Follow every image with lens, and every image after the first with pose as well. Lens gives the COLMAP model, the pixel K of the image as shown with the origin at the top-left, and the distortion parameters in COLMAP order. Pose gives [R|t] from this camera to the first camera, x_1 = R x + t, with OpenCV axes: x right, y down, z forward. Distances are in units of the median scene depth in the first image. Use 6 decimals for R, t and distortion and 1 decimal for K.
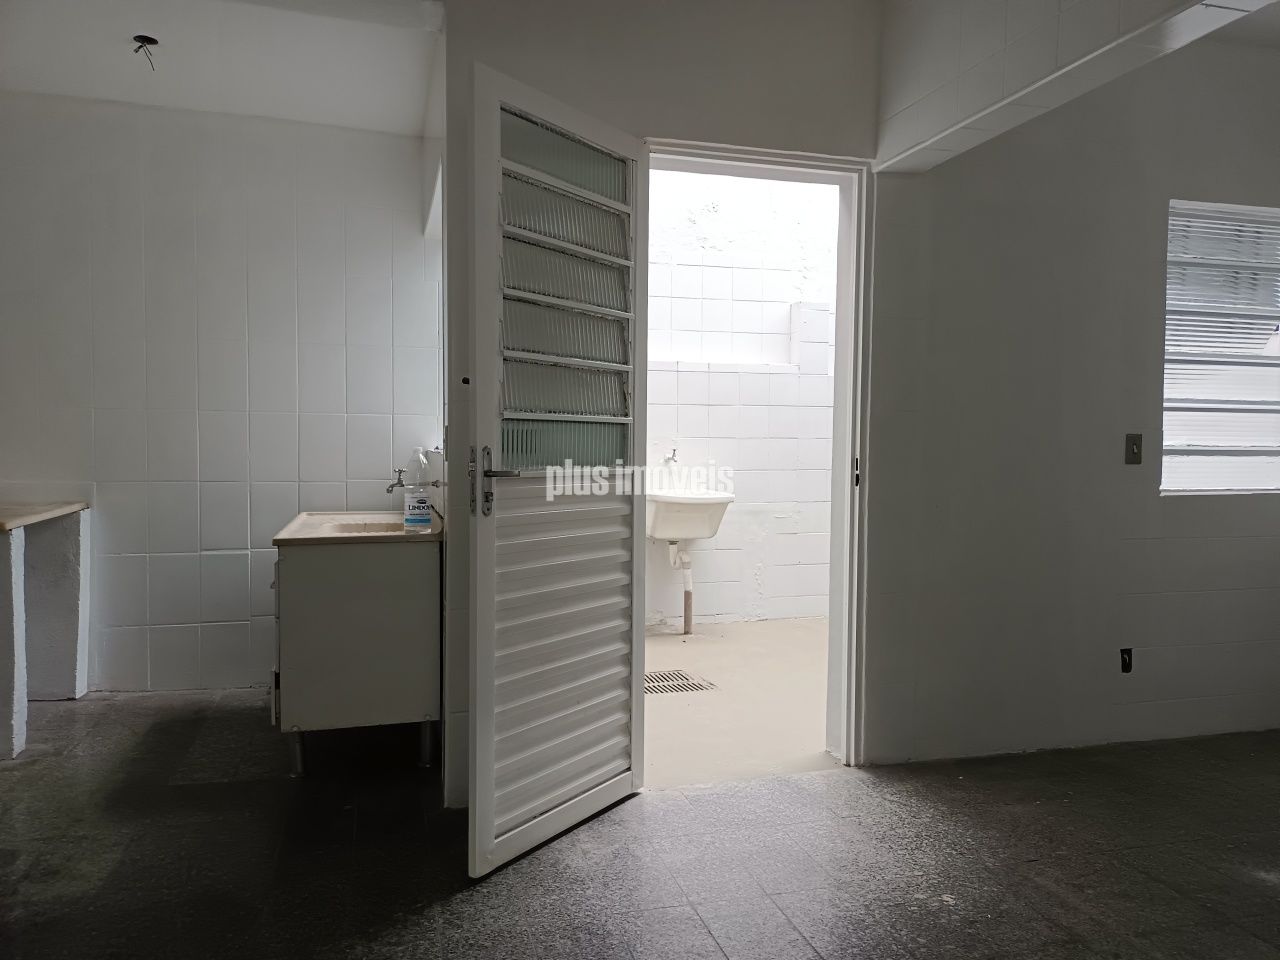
lens RADIAL K [[957.7, 0, 637.1], [0, 957.7, 479.2], [0, 0, 1]] dist [-0.002204, -0.016488]
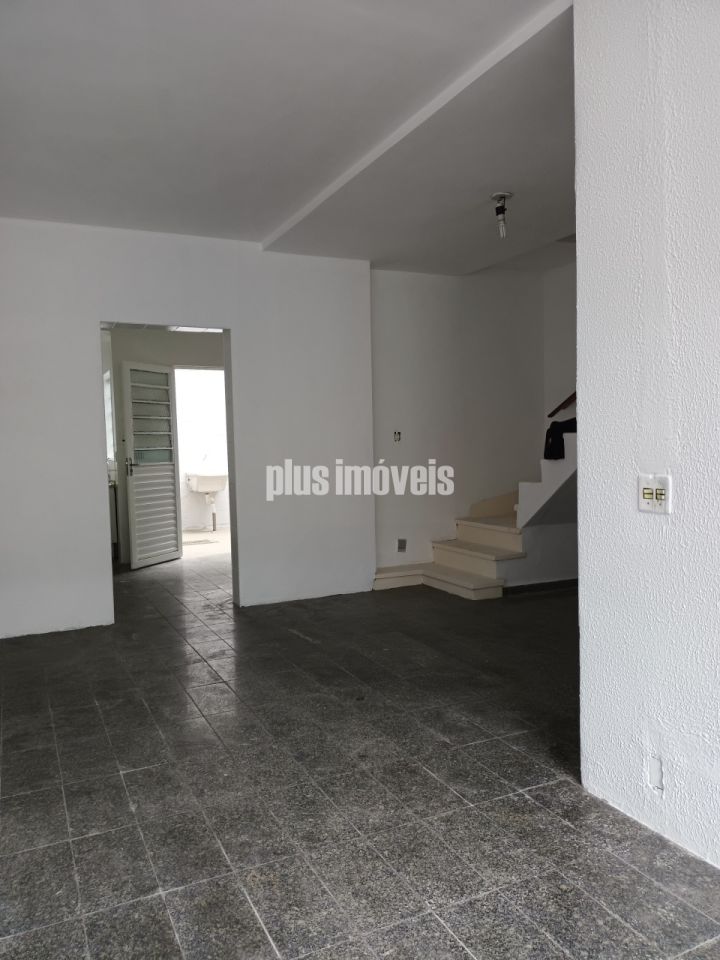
lens RADIAL K [[718.3, 0, 364.4], [0, 718.3, 482.0], [0, 0, 1]] dist [-0.002204, -0.016488]
pose [[0.982884, -0.044462, 0.178778, 0.206231], [0.042082, 0.998968, 0.017085, 0.044386], [-0.179353, -0.009269, 0.983741, -1.678949]]
